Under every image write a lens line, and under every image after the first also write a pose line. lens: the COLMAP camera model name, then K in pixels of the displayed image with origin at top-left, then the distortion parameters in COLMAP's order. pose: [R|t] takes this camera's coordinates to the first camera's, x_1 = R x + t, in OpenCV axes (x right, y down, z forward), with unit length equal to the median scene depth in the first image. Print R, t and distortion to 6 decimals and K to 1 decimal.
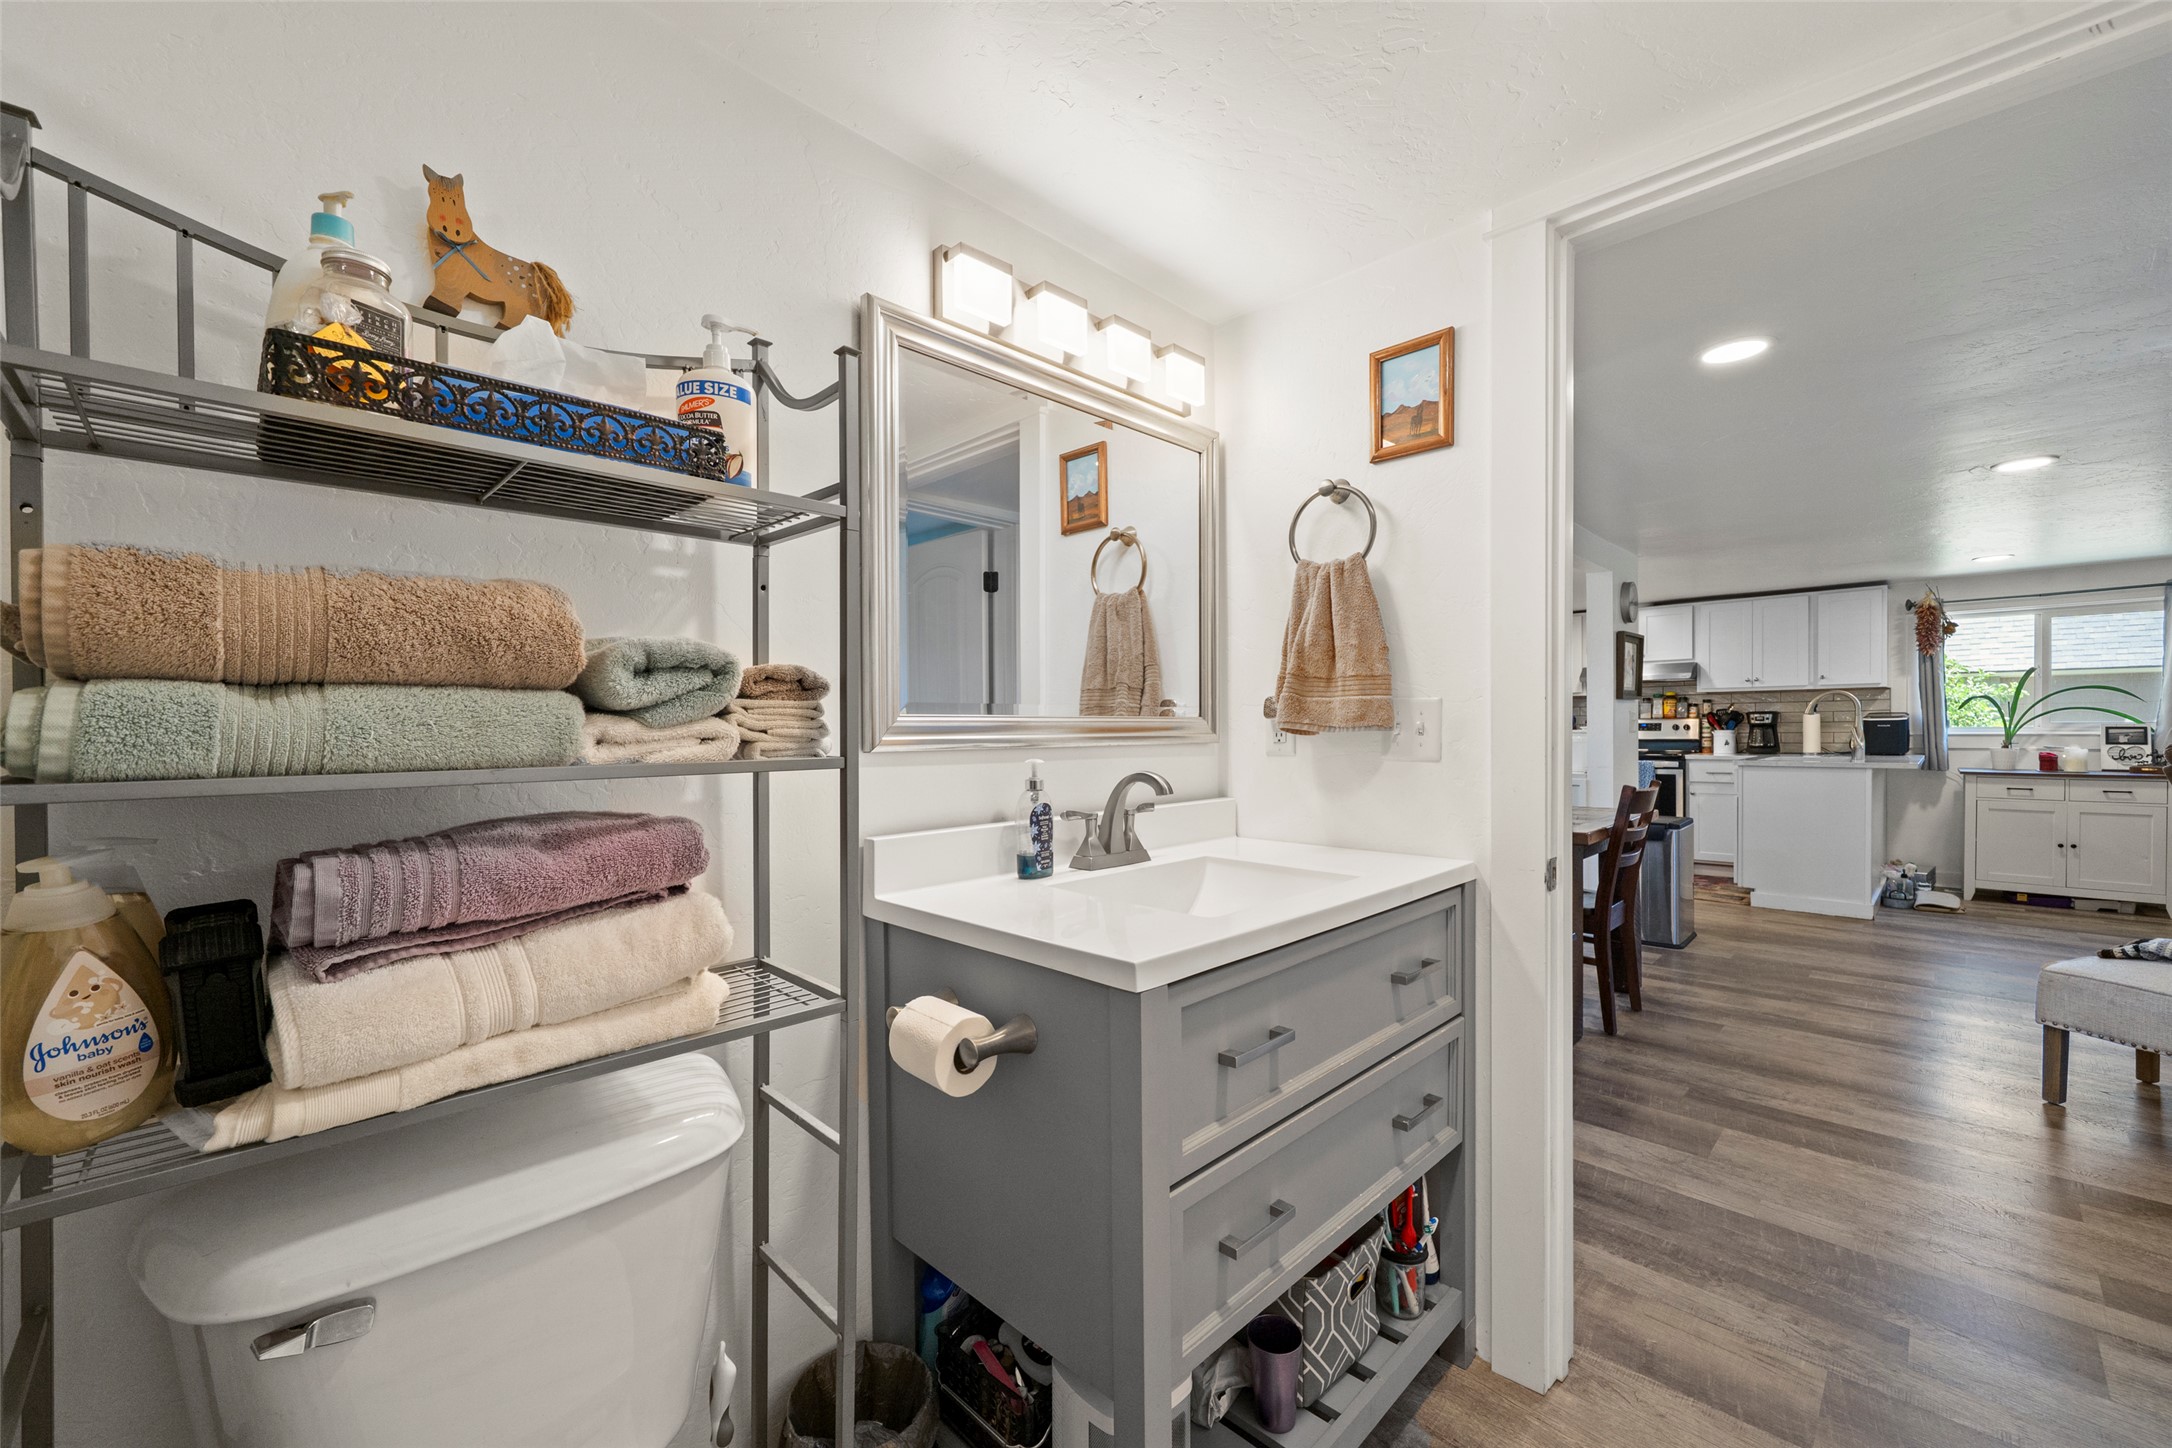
lens RADIAL K [[865.4, 0, 1086.5], [0, 865.4, 728.3], [0, 0, 1]] dist [0.000185, 0.000026]
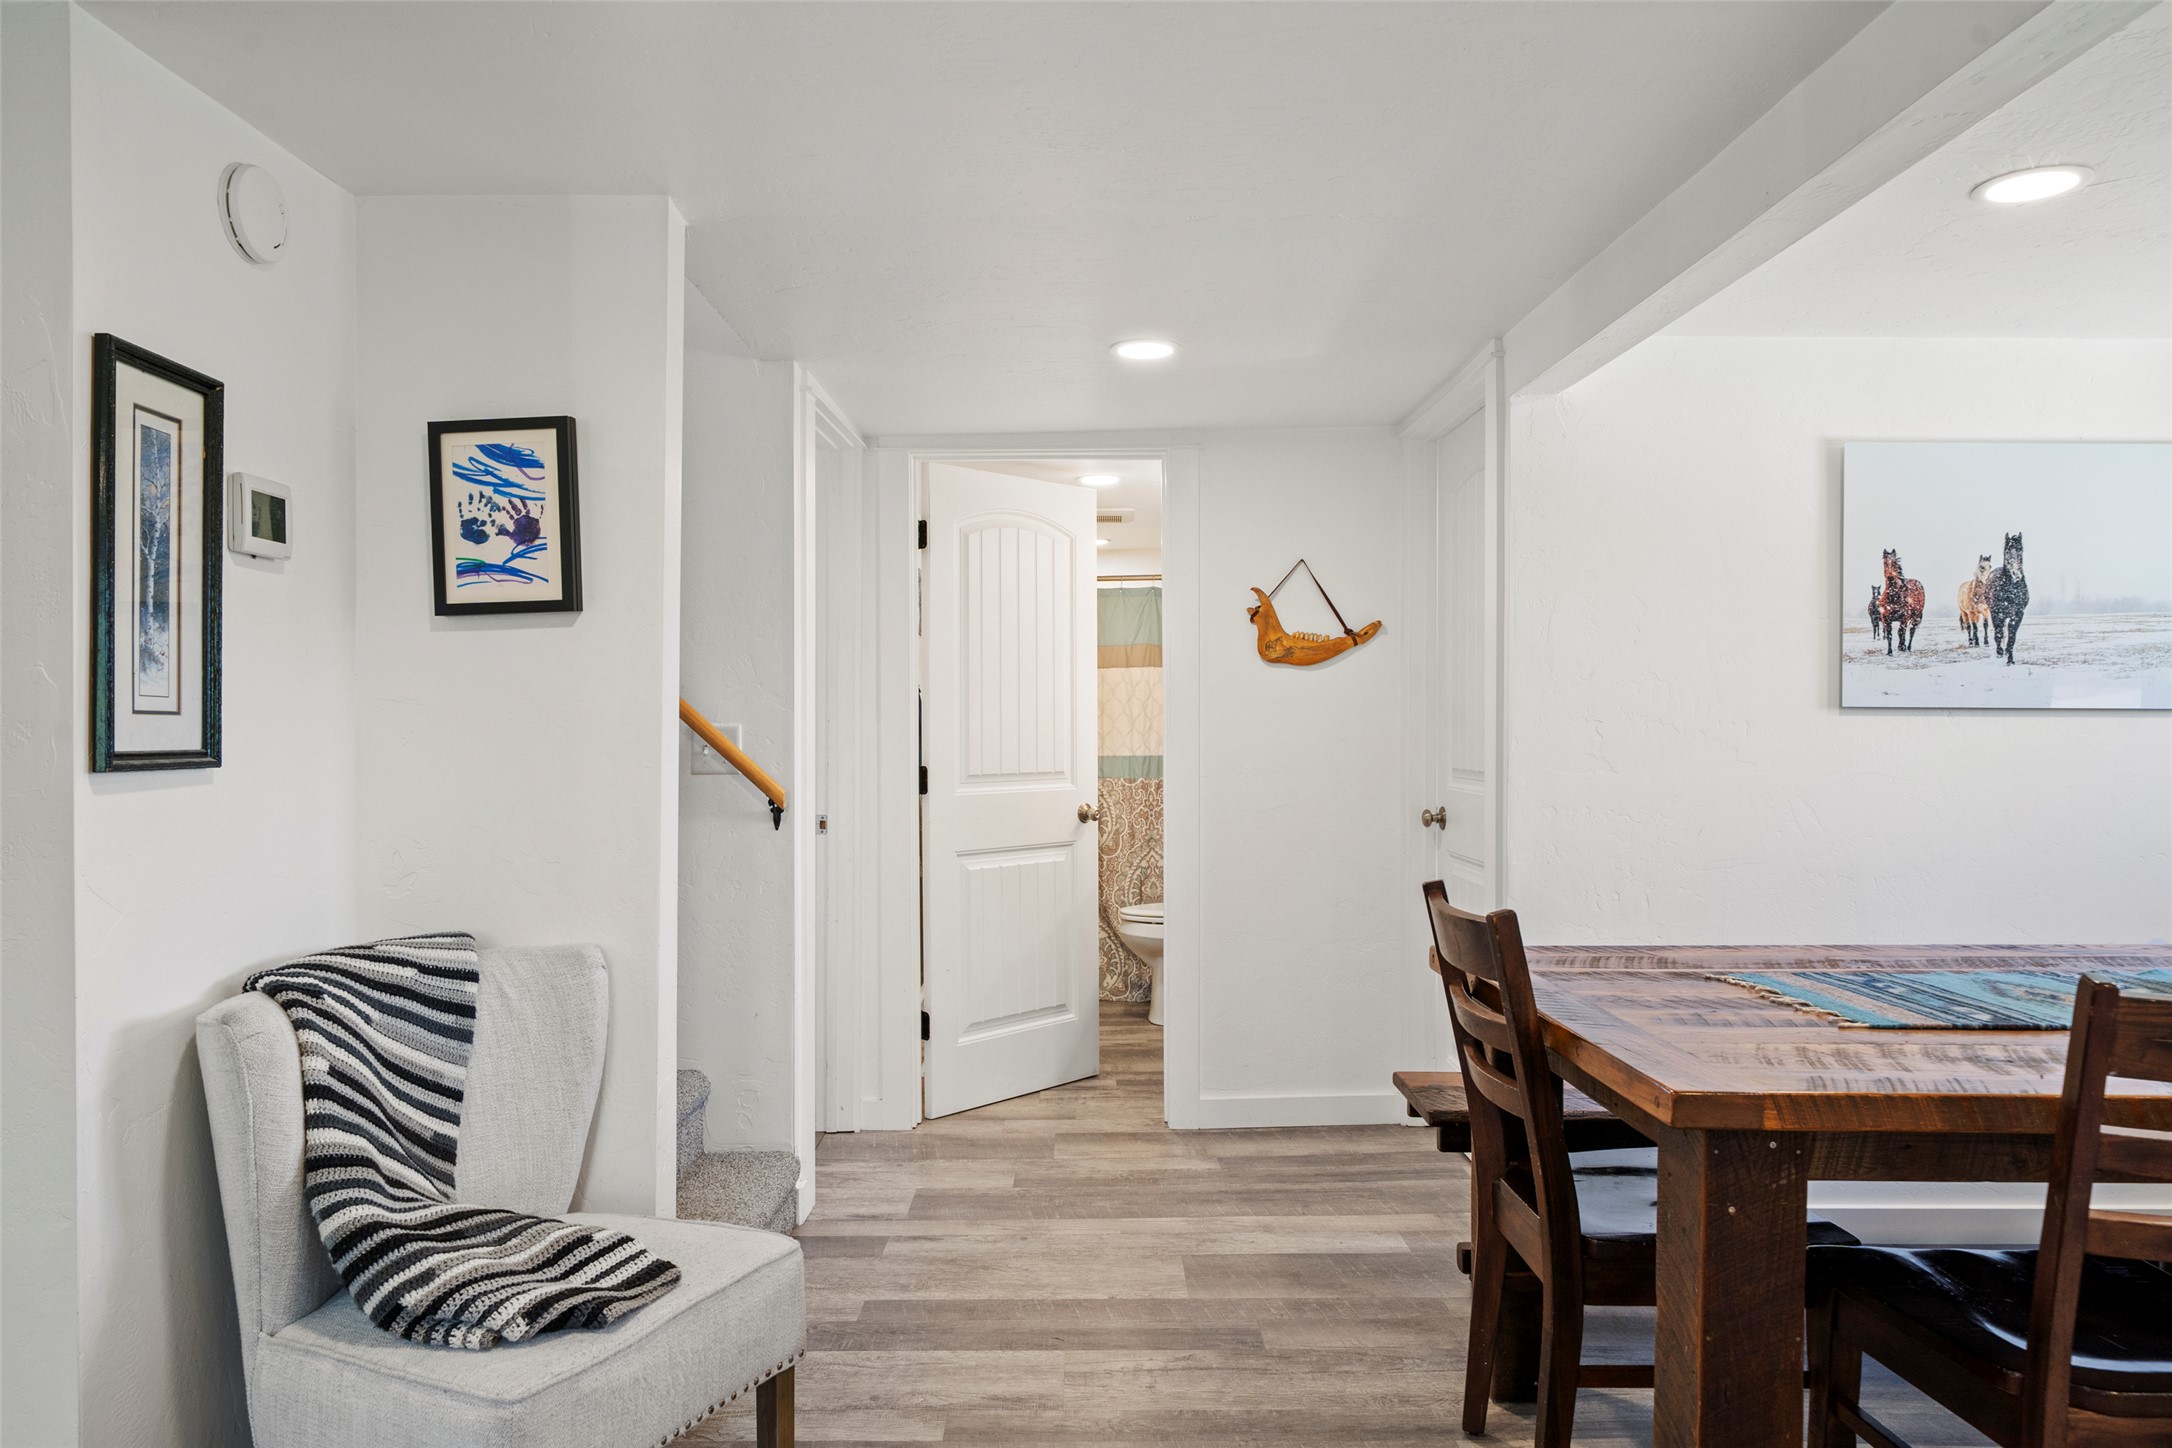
lens RADIAL K [[1411.3, 0, 1086.0], [0, 1411.3, 724.0], [0, 0, 1]] dist [0.004773, 0.003595]
pose [[-0.704083, 0.000369, -0.710117, 1.696940], [-0.005498, 0.999967, 0.005971, -0.025331], [0.710096, 0.008108, -0.704058, 1.831944]]
